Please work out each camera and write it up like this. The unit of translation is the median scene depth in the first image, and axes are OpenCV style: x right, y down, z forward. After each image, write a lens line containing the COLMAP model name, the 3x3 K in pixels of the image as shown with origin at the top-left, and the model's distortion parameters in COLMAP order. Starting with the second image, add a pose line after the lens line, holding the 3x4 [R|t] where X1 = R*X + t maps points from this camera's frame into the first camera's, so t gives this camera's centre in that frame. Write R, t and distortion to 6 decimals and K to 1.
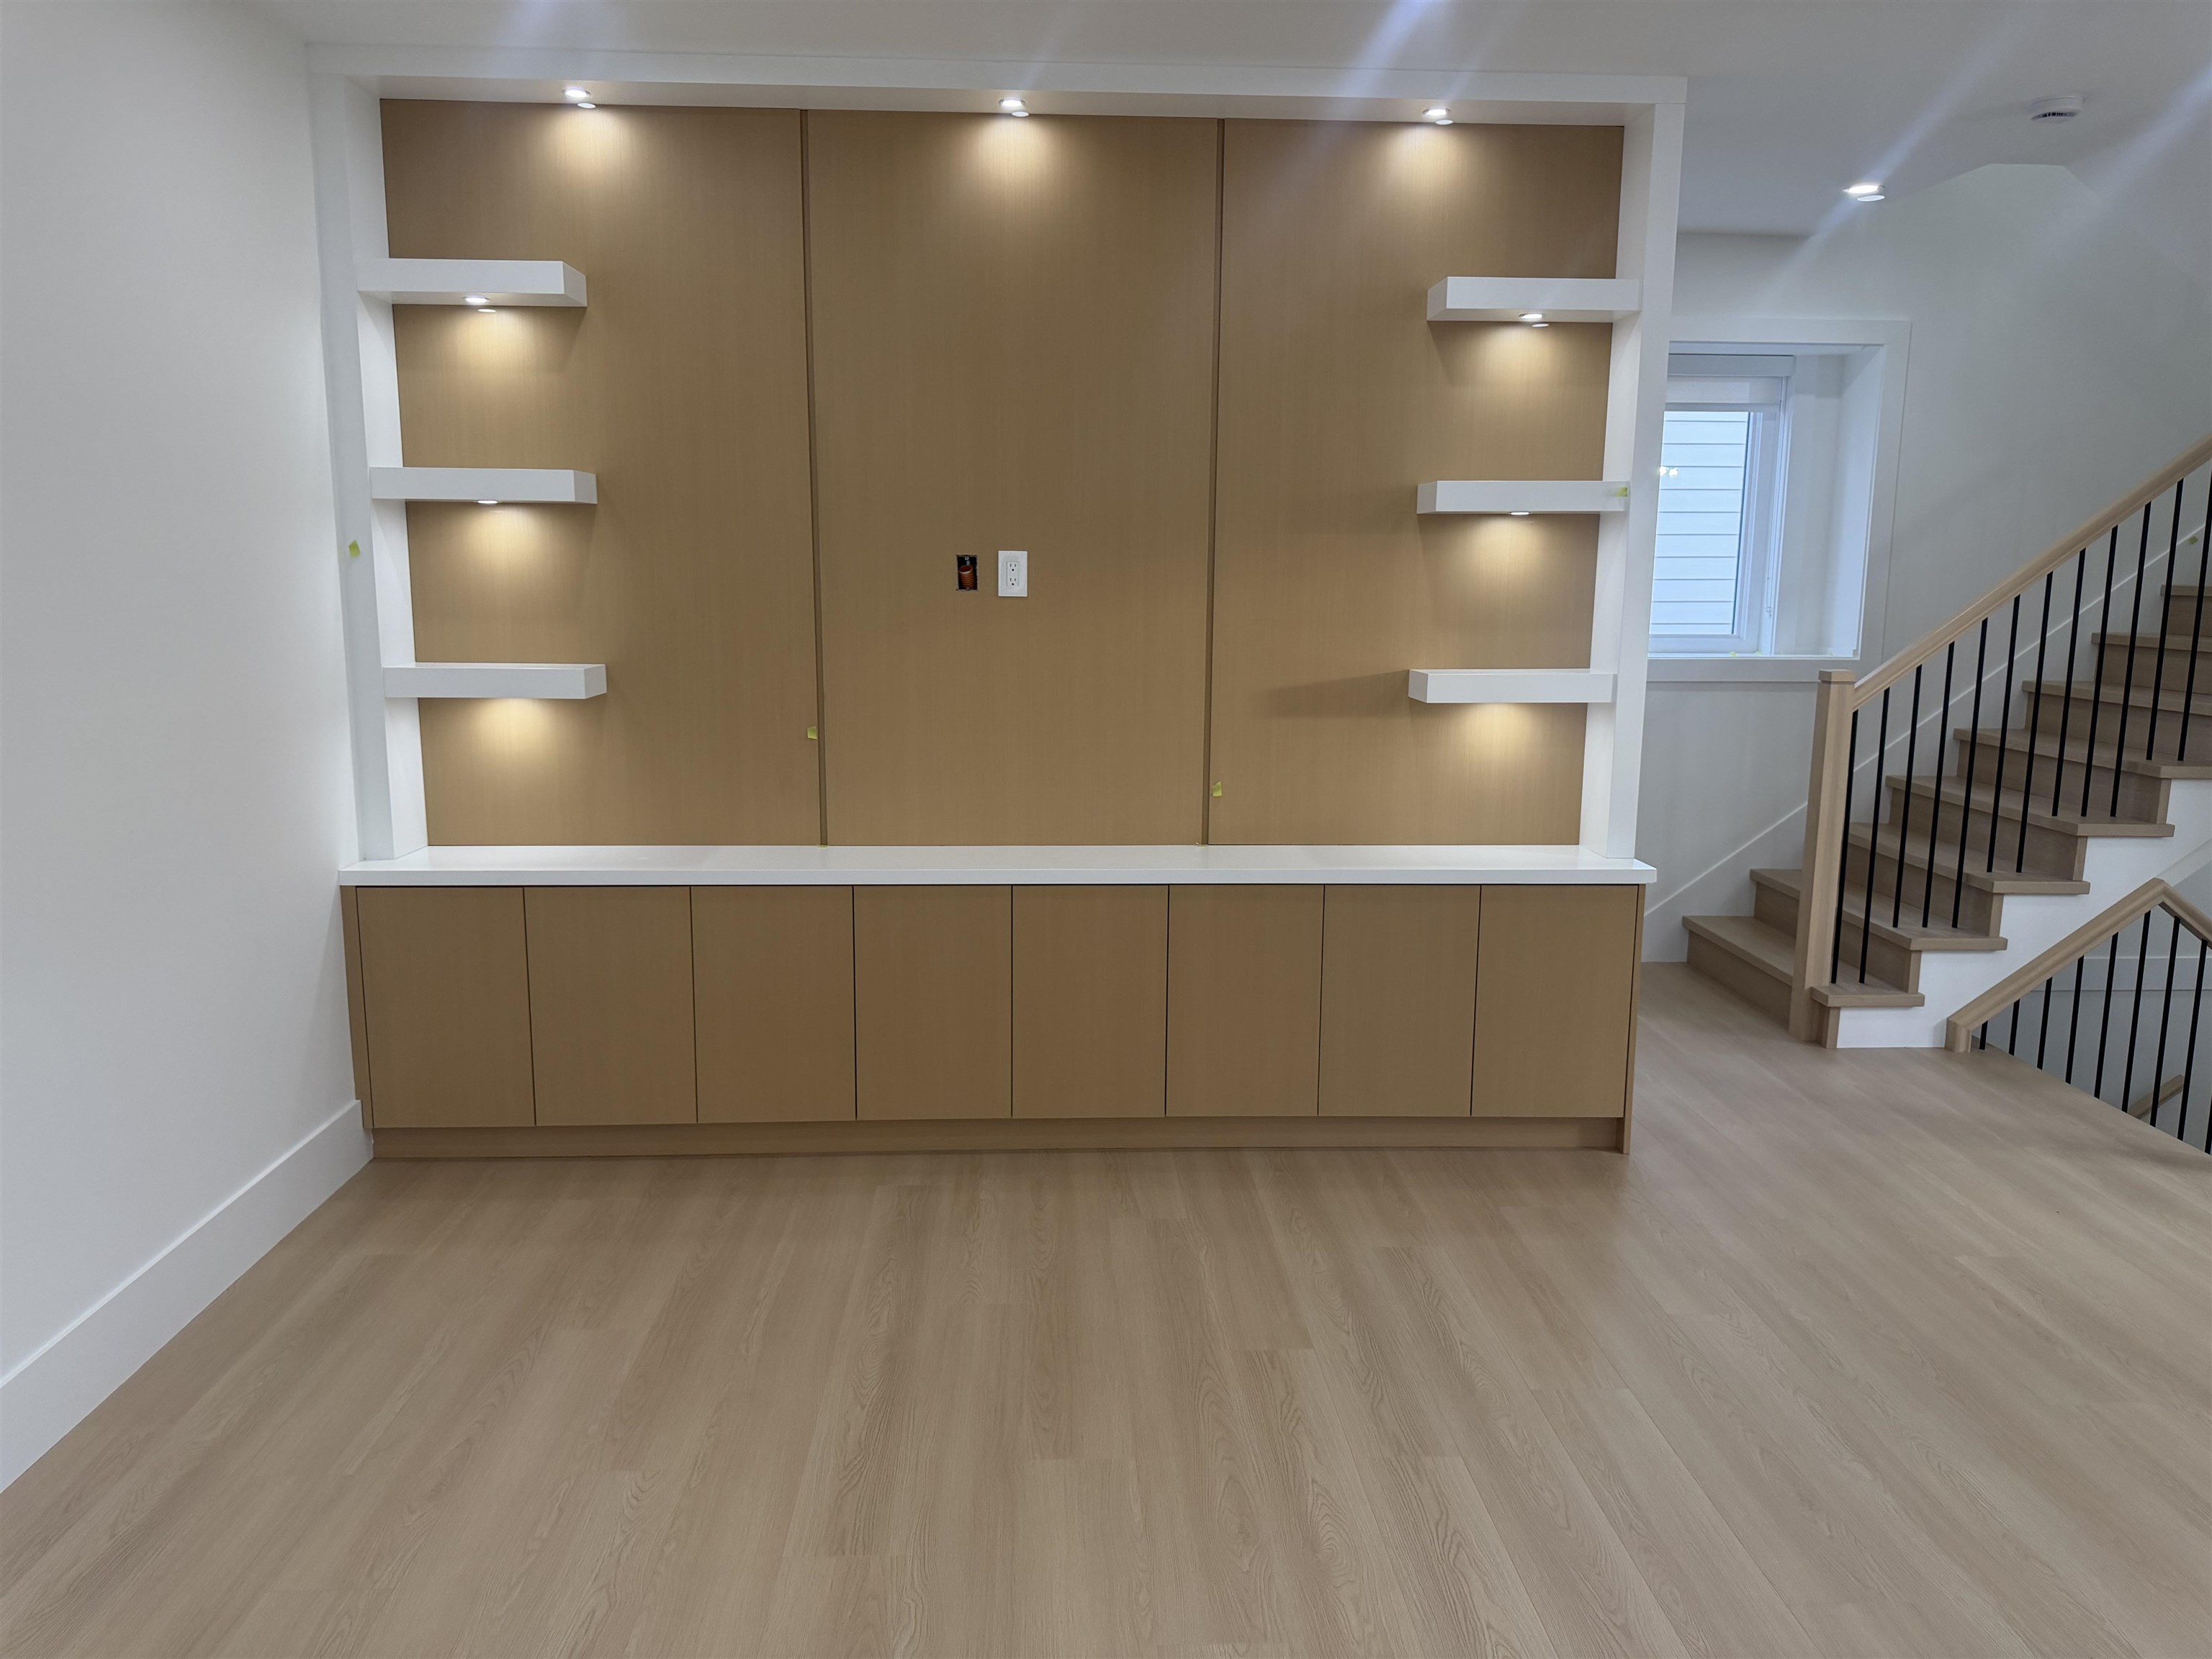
lens RADIAL K [[1571.2, 0, 1106.0], [0, 1571.2, 828.5], [0, 0, 1]] dist [0.030144, -0.034765]
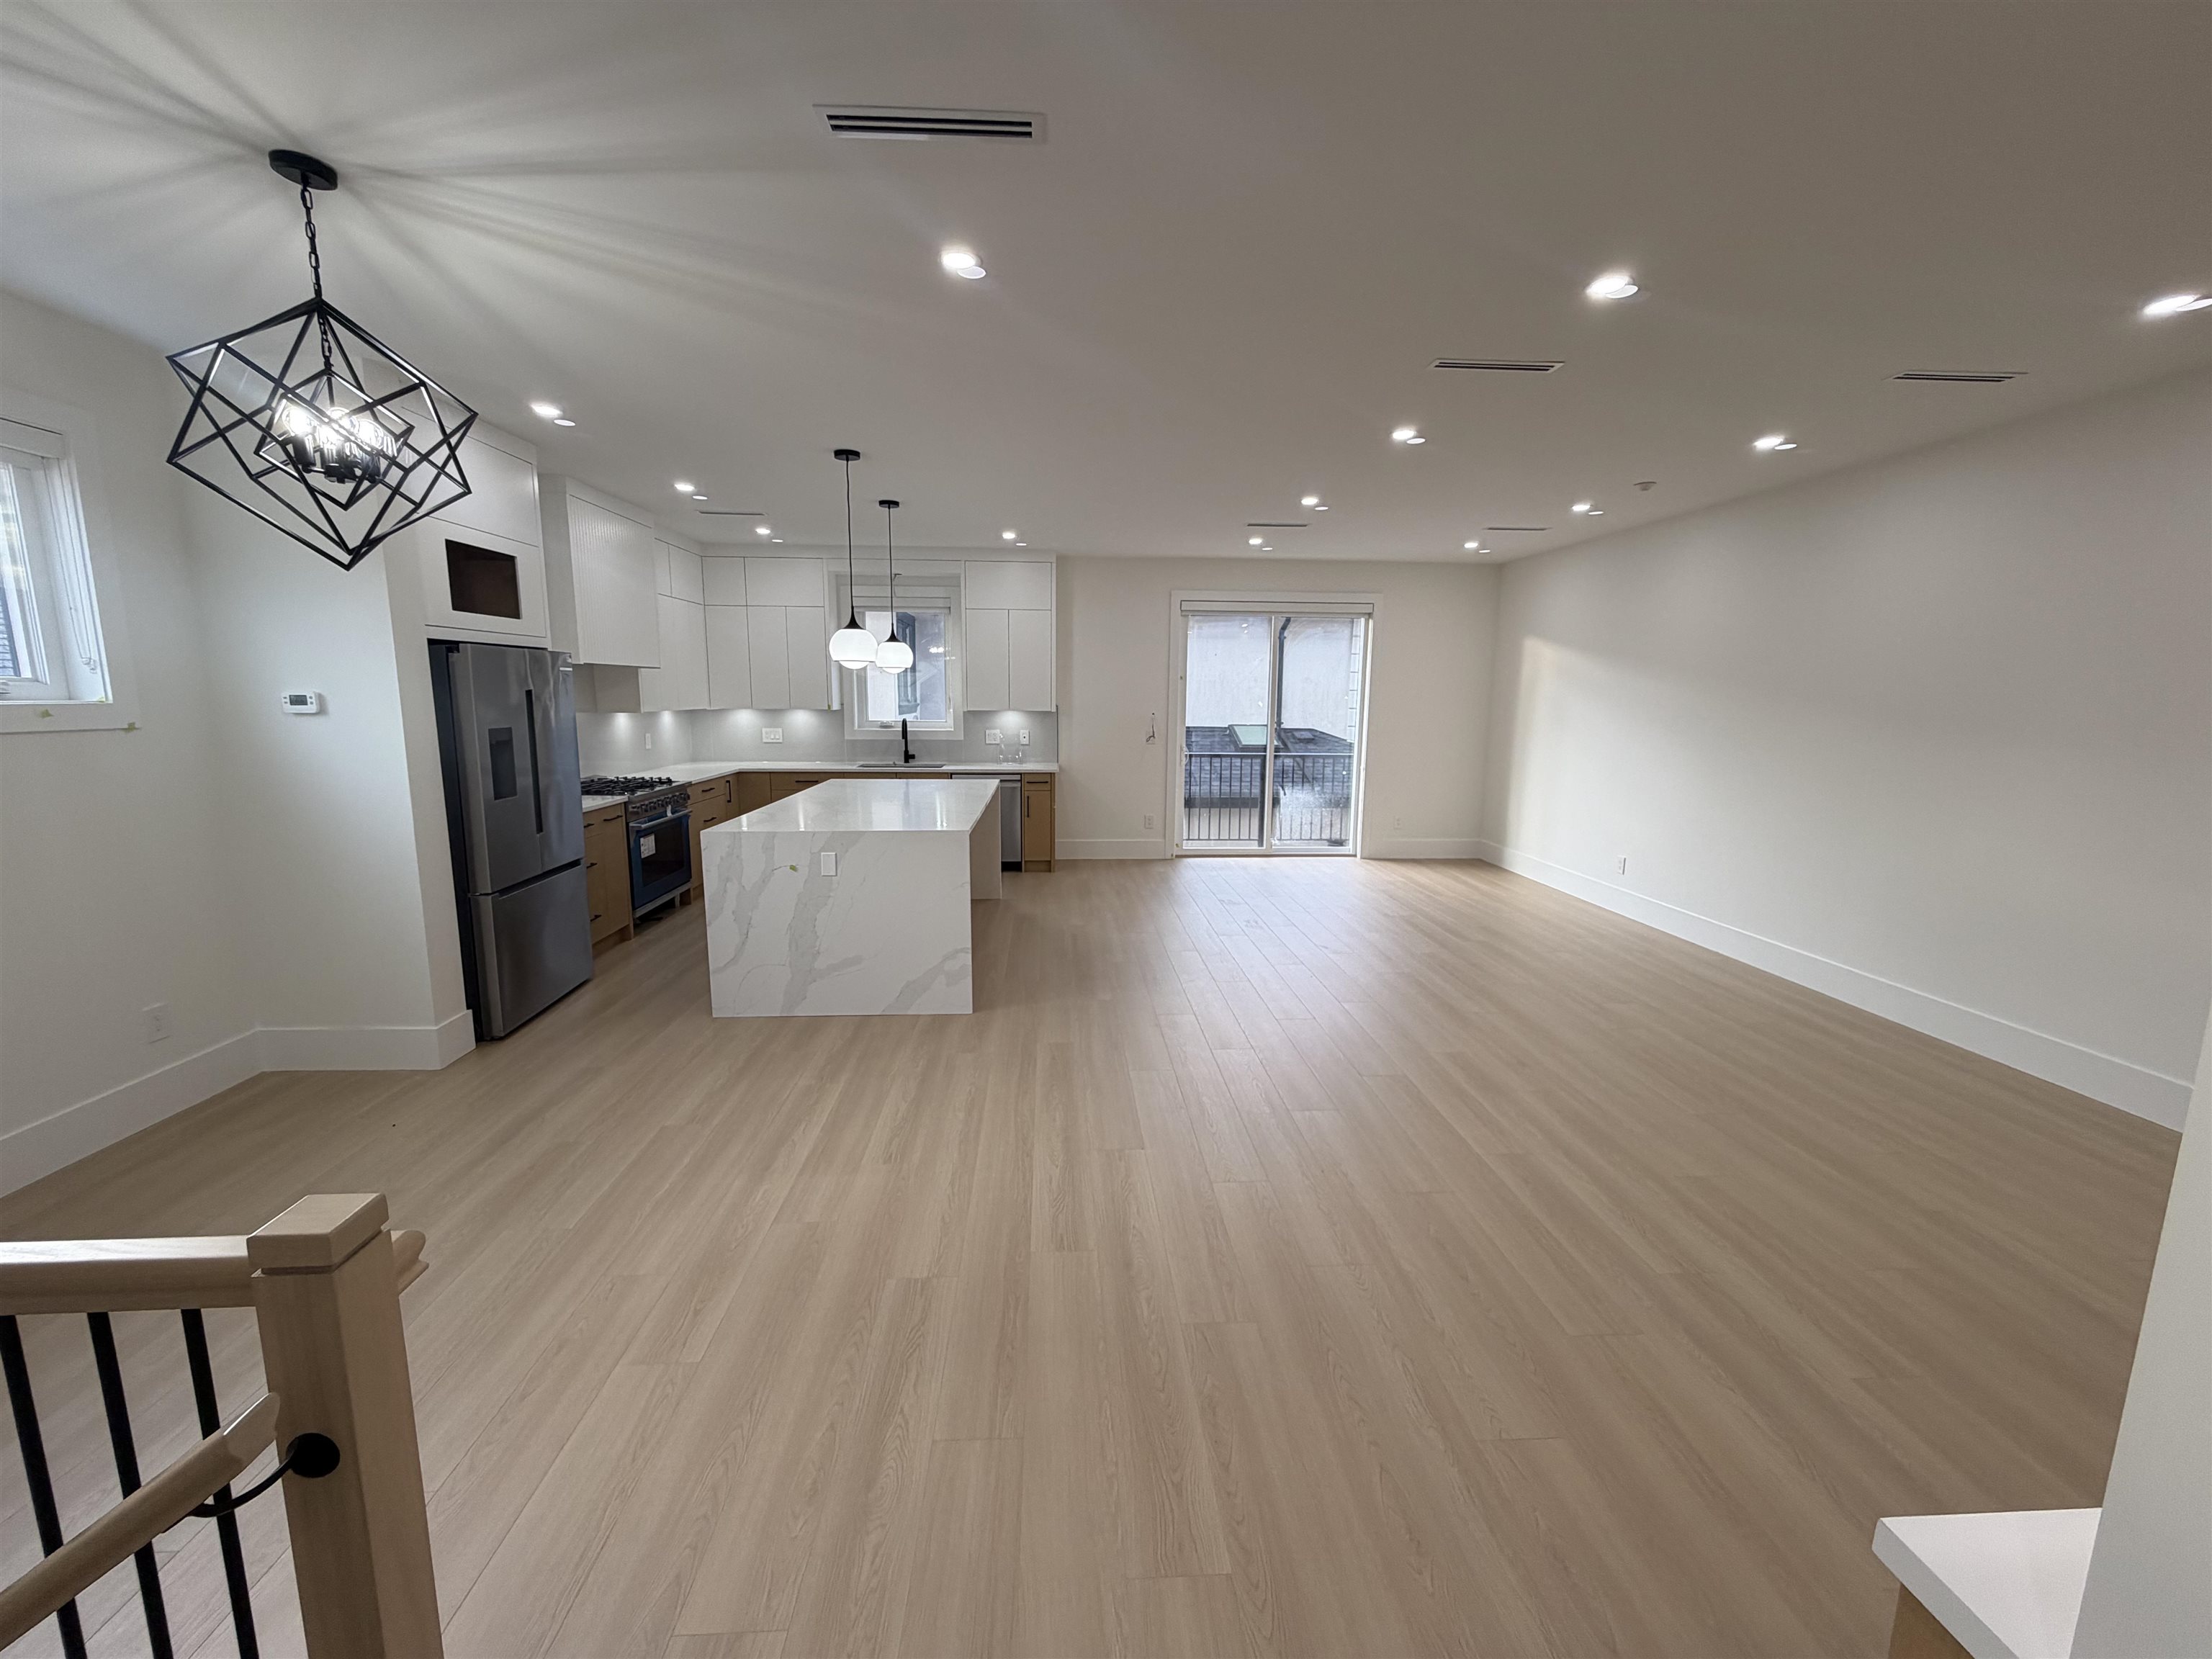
lens RADIAL K [[888.3, 0, 1097.3], [0, 888.3, 827.7], [0, 0, 1]] dist [-0.001641, 0.000112]
pose [[-0.999833, -0.017977, -0.003360, 0.526348], [-0.018122, 0.949072, 0.314537, -0.194123], [-0.002465, 0.314545, -0.949239, 1.125205]]
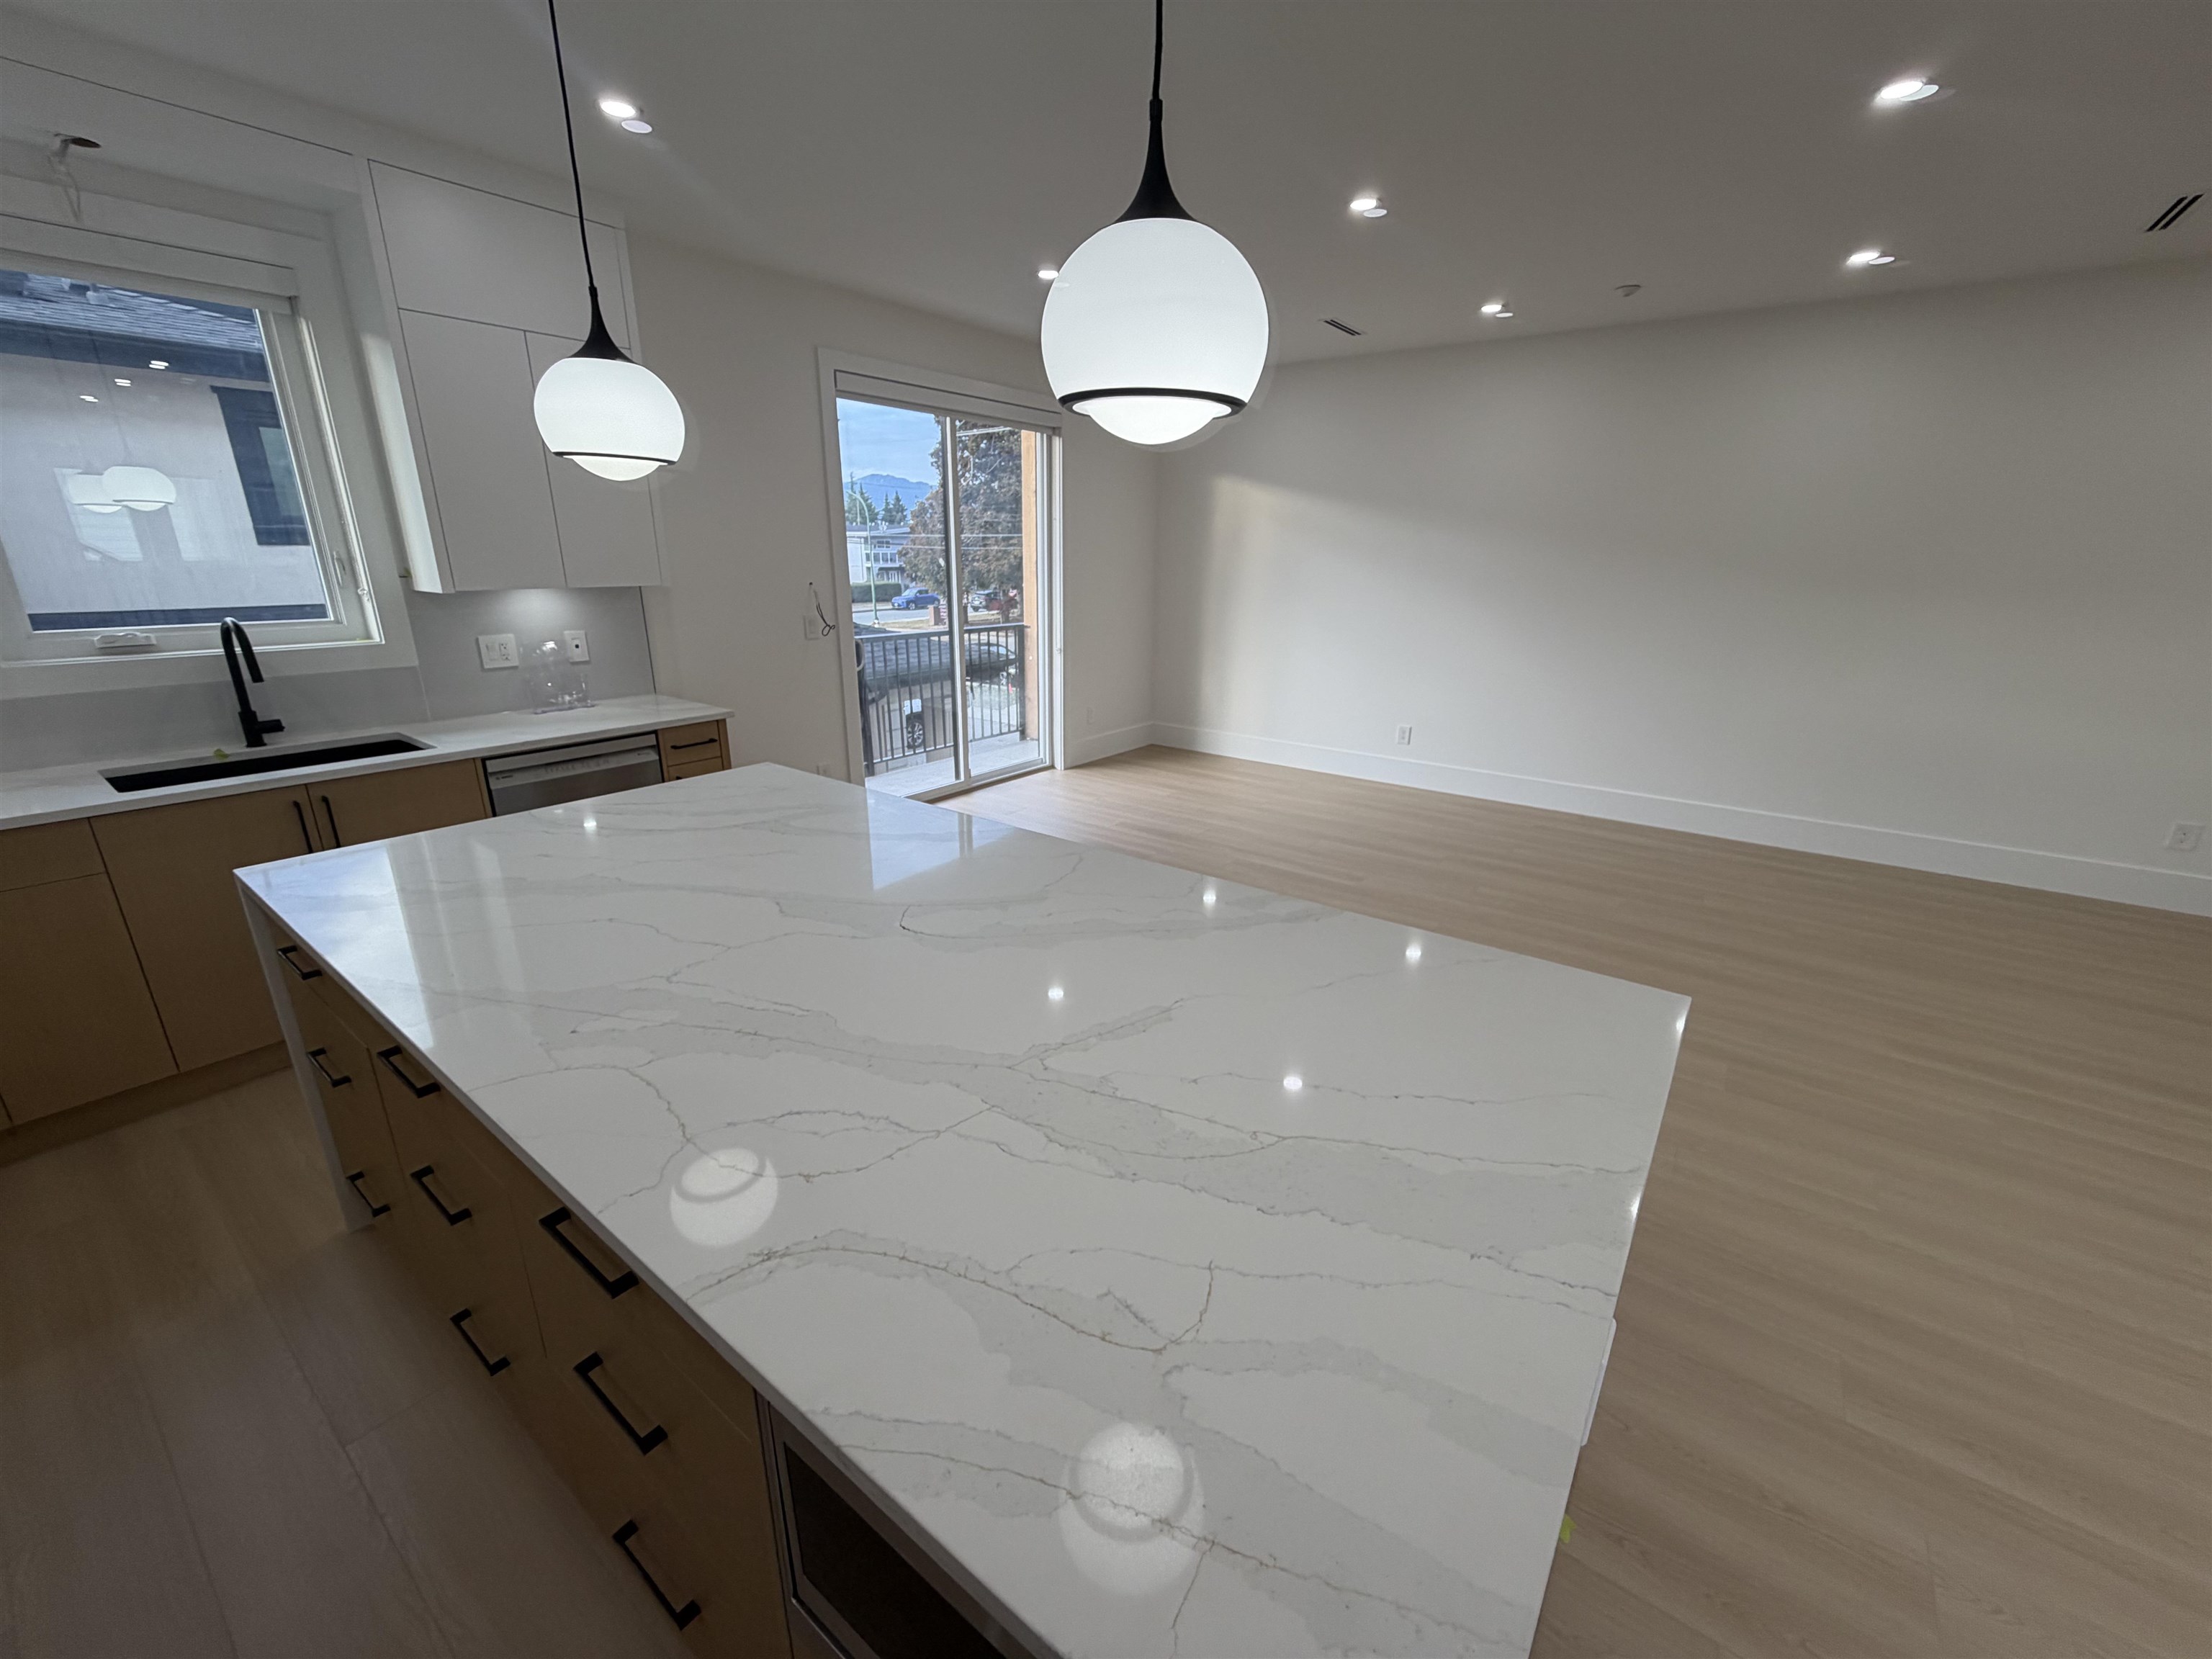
lens RADIAL K [[888.3, 0, 1101.3], [0, 888.3, 830.2], [0, 0, 1]] dist [-0.001641, 0.000112]
pose [[-0.641099, 0.217747, -0.735920, 1.038511], [-0.144394, 0.907558, 0.394321, -0.024434], [0.753752, 0.359061, -0.550393, 0.159584]]
